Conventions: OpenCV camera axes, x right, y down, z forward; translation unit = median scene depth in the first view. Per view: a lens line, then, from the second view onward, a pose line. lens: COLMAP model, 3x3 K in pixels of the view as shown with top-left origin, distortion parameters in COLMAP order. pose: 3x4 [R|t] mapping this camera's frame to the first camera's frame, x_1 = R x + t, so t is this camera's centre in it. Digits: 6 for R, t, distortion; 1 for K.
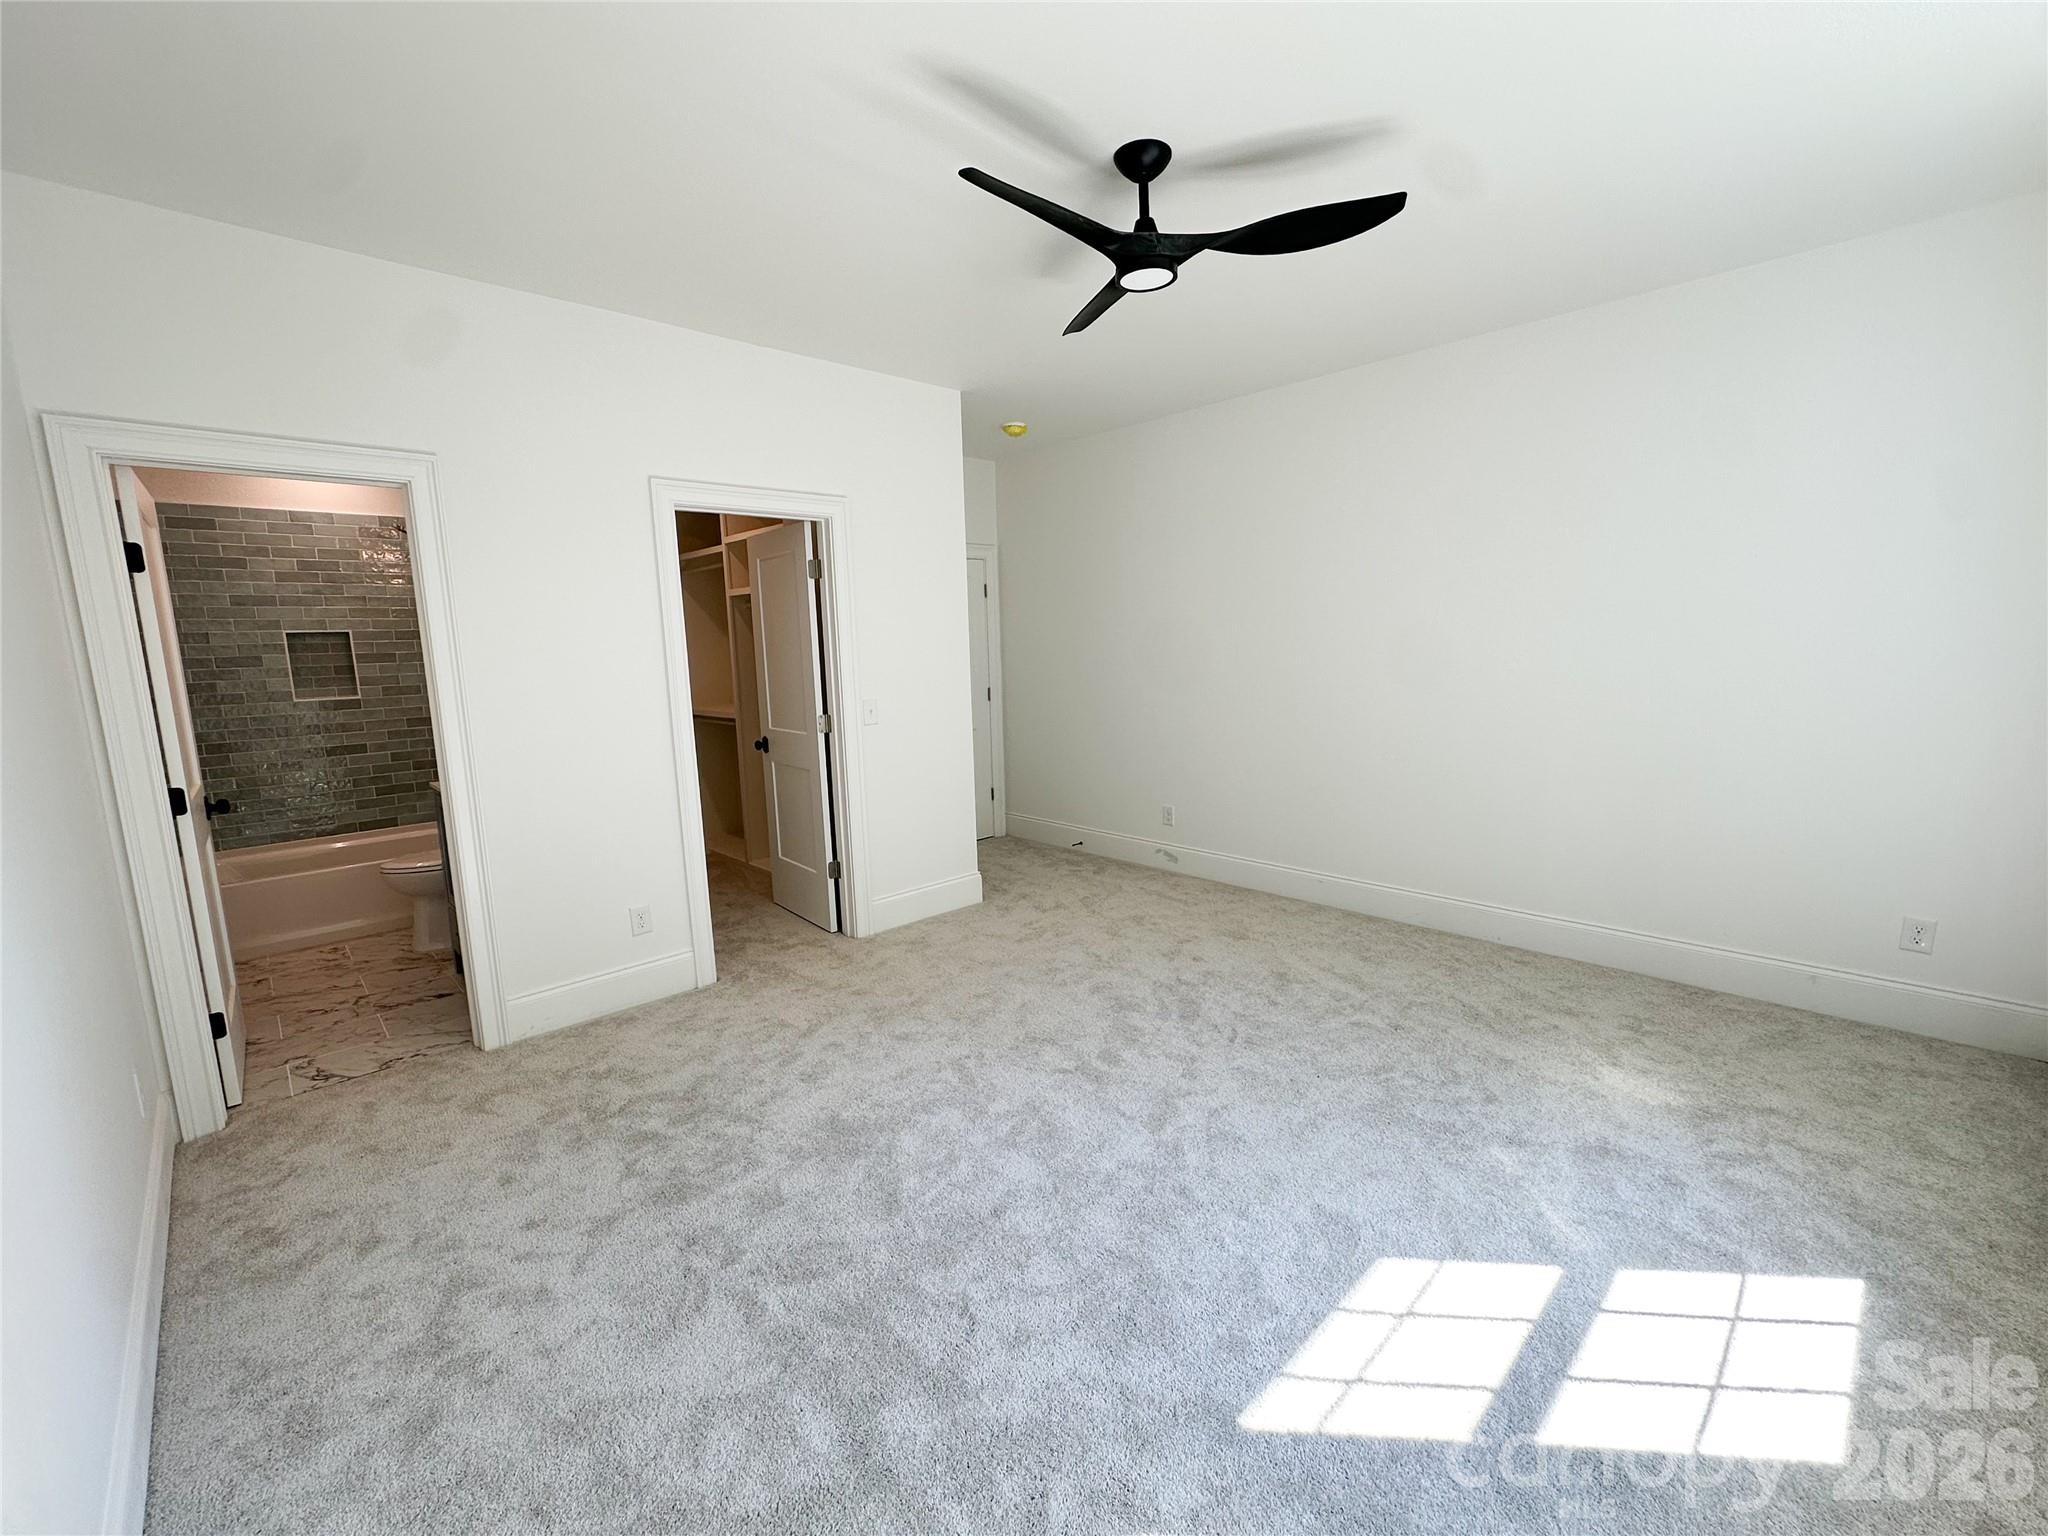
lens RADIAL K [[828.1, 0, 1022.8], [0, 828.1, 769.9], [0, 0, 1]] dist [-0.000183, 0.000134]
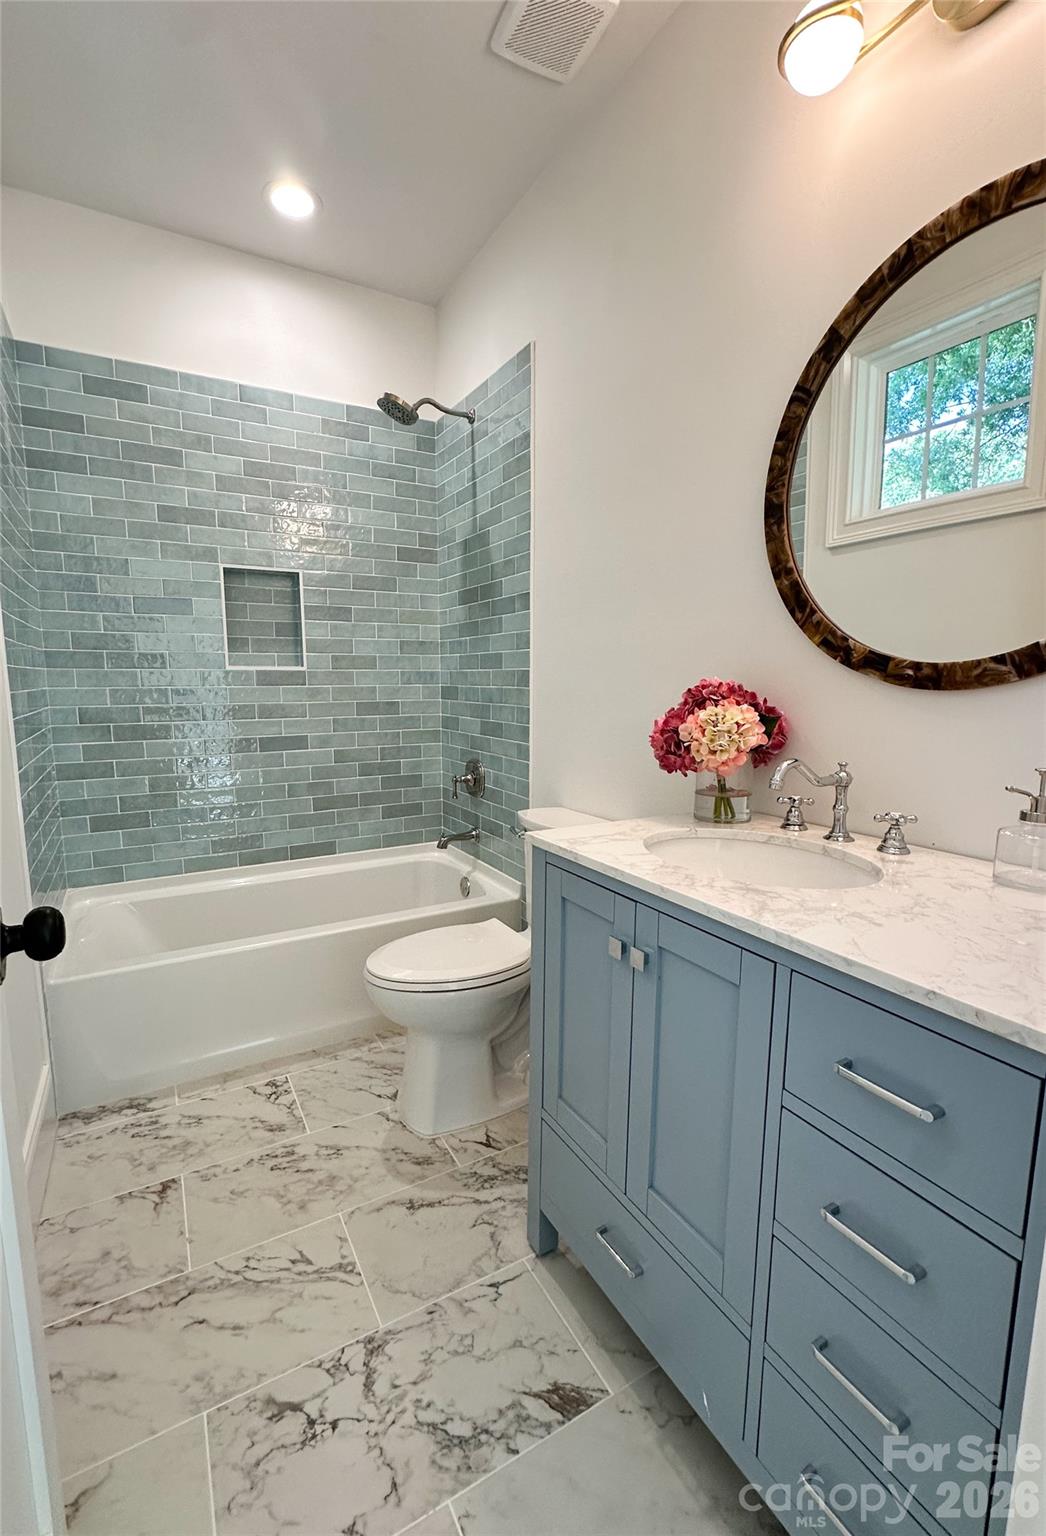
lens RADIAL K [[627.1, 0, 519.6], [0, 627.1, 770.3], [0, 0, 1]] dist [0.003315, 0.000229]
pose [[0.974700, 0.065674, -0.213652, -0.537821], [-0.066800, 0.997764, 0.001955, -0.016792], [0.213302, 0.012366, 0.976908, 0.556725]]
